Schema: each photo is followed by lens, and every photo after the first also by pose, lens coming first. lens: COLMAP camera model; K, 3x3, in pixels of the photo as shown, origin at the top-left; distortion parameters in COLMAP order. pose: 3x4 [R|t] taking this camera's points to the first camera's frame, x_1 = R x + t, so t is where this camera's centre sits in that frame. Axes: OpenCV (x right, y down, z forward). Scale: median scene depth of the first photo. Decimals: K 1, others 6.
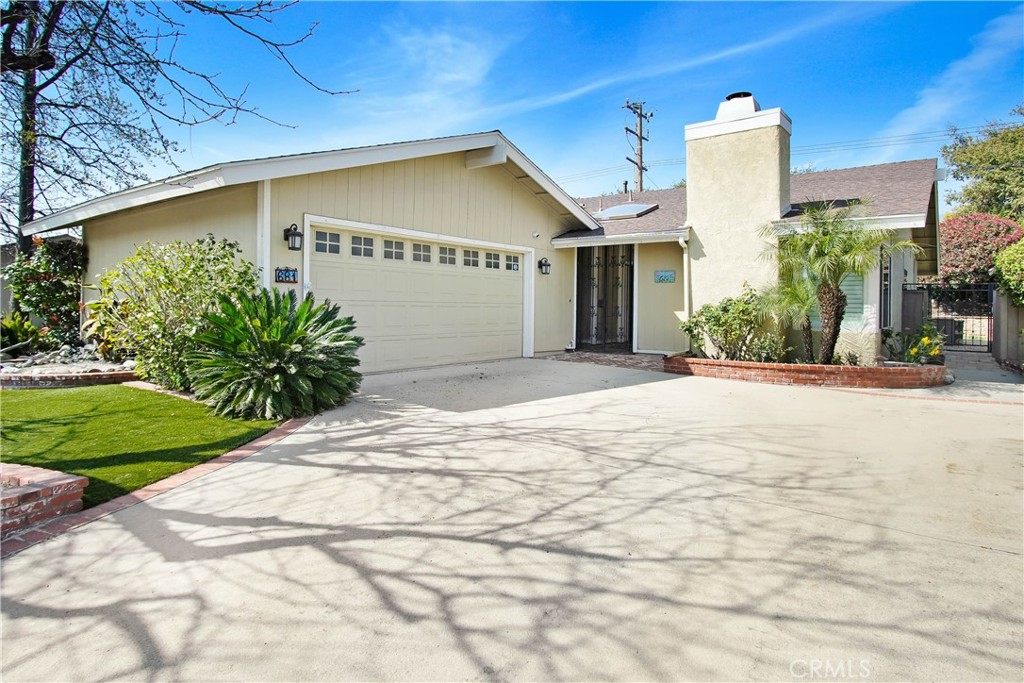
lens RADIAL K [[552.1, 0, 510.7], [0, 552.1, 309.7], [0, 0, 1]] dist [-0.000630, -0.000037]
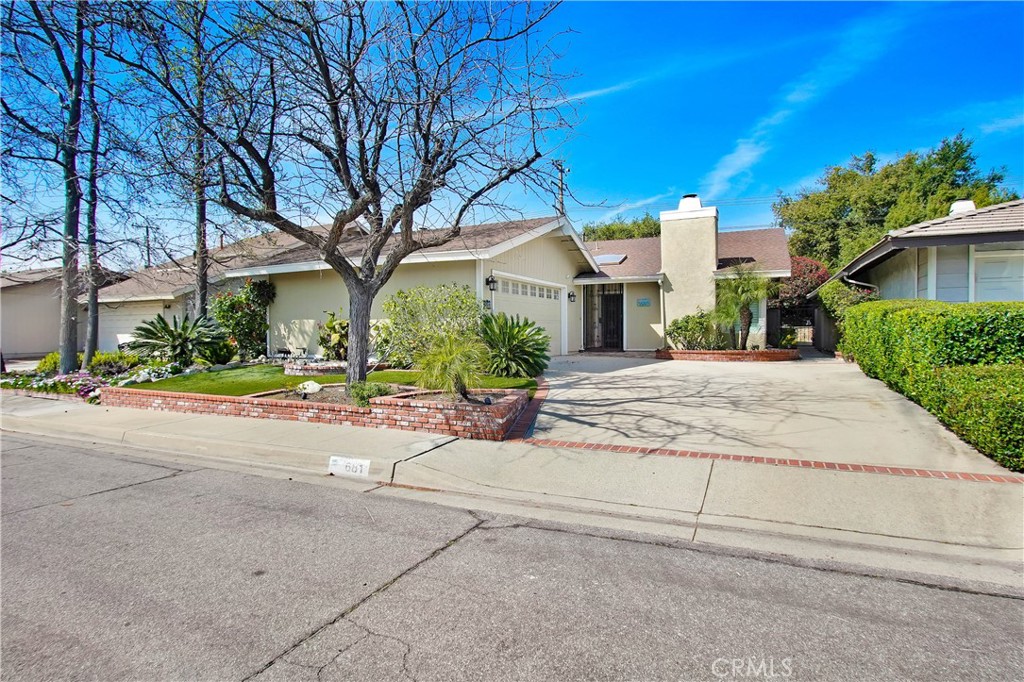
lens RADIAL K [[534.5, 0, 512.0], [0, 534.5, 341.0], [0, 0, 1]] dist [-0.000088, -0.000040]
pose [[0.974125, -0.023295, 0.224807, -0.496403], [0.019451, 0.999625, 0.019298, 0.015267], [-0.225172, -0.014426, 0.974212, -0.480234]]
